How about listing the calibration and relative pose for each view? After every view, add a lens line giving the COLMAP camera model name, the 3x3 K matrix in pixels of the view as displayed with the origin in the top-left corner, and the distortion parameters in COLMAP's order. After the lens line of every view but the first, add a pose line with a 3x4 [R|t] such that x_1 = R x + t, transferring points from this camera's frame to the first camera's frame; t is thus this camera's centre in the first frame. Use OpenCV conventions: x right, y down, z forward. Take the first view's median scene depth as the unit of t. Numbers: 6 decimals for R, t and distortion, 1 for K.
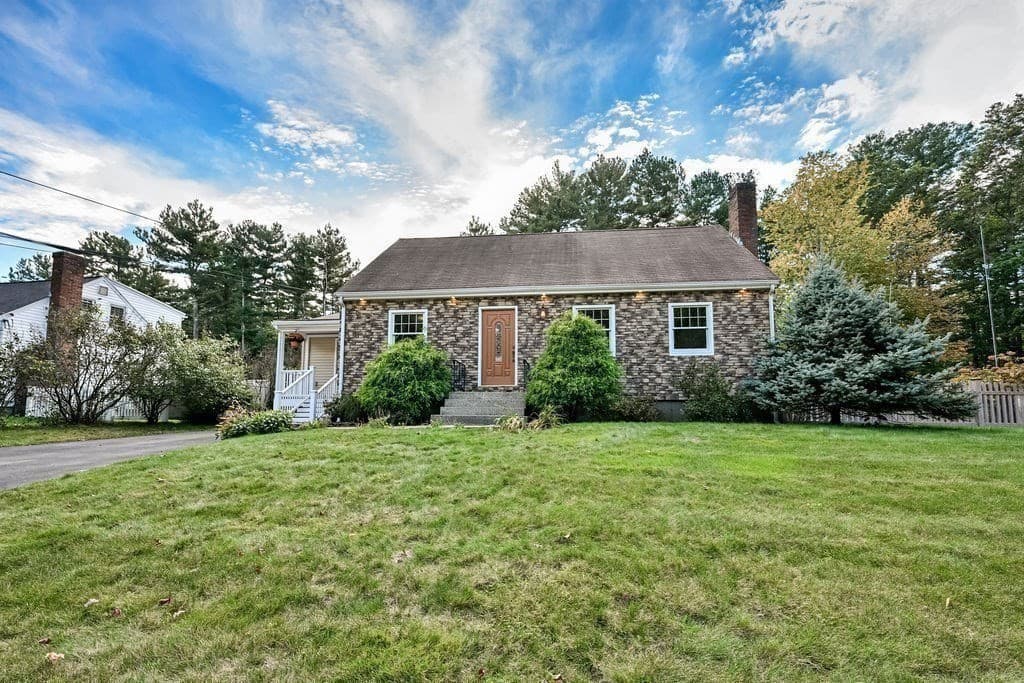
lens RADIAL K [[423.2, 0, 511.9], [0, 423.2, 383.2], [0, 0, 1]] dist [-0.000106, 0.000011]
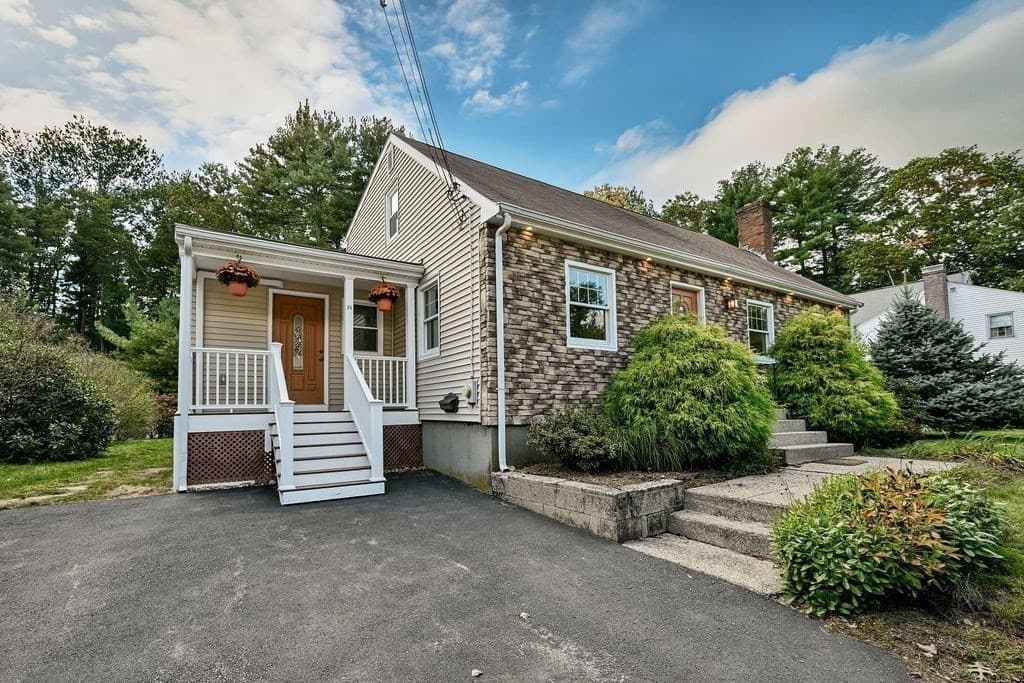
lens RADIAL K [[448.5, 0, 509.9], [0, 448.5, 390.2], [0, 0, 1]] dist [-0.001038, 0.000035]
pose [[0.797483, 0.018333, 0.603063, -0.708064], [-0.033175, 0.999358, 0.013491, -0.004367], [-0.602429, -0.030766, 0.797579, 0.568720]]
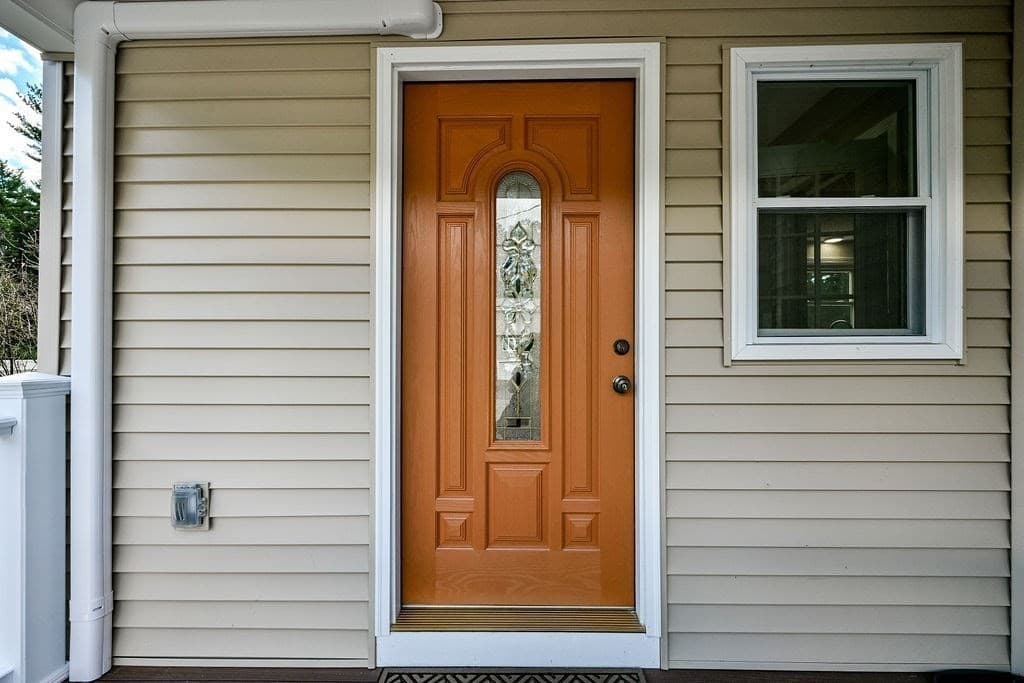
lens RADIAL K [[455.7, 0, 512.0], [0, 455.7, 341.5], [0, 0, 1]] dist [-0.000629, -0.000033]
pose [[0.998705, 0.003856, 0.050737, -0.546519], [-0.007320, 0.997640, 0.068265, -0.062128], [-0.050354, -0.068548, 0.996376, 1.235761]]
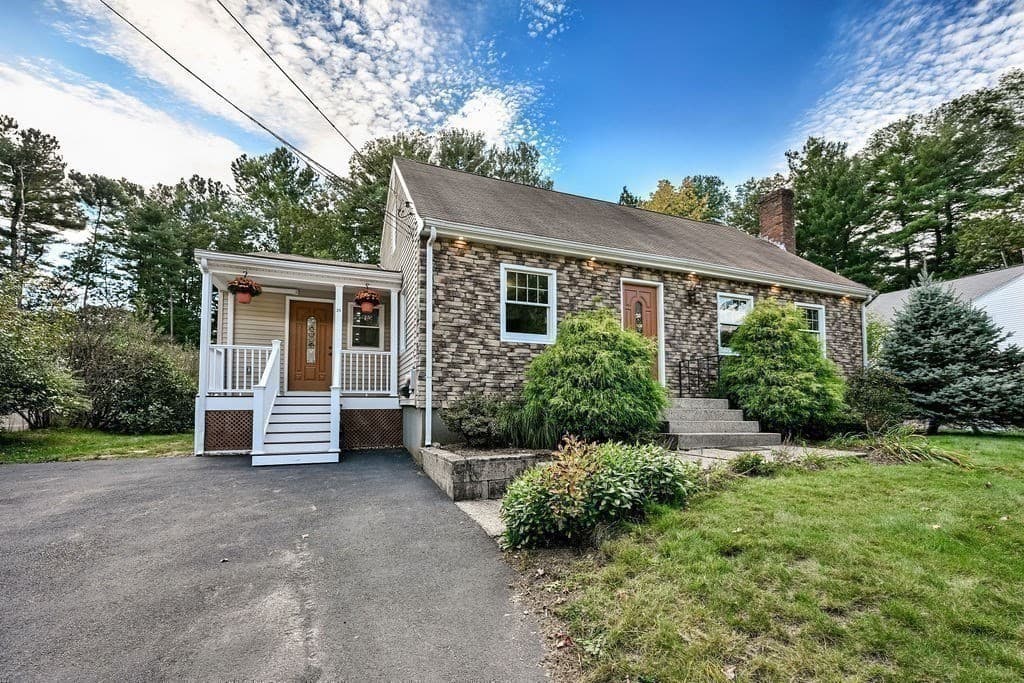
lens RADIAL K [[436.4, 0, 518.7], [0, 436.4, 391.1], [0, 0, 1]] dist [-0.000191, -0.000263]
pose [[0.890857, 0.019446, 0.453868, -0.562208], [-0.037479, 0.998824, 0.030768, -0.002313], [-0.452735, -0.044420, 0.890538, 0.402249]]
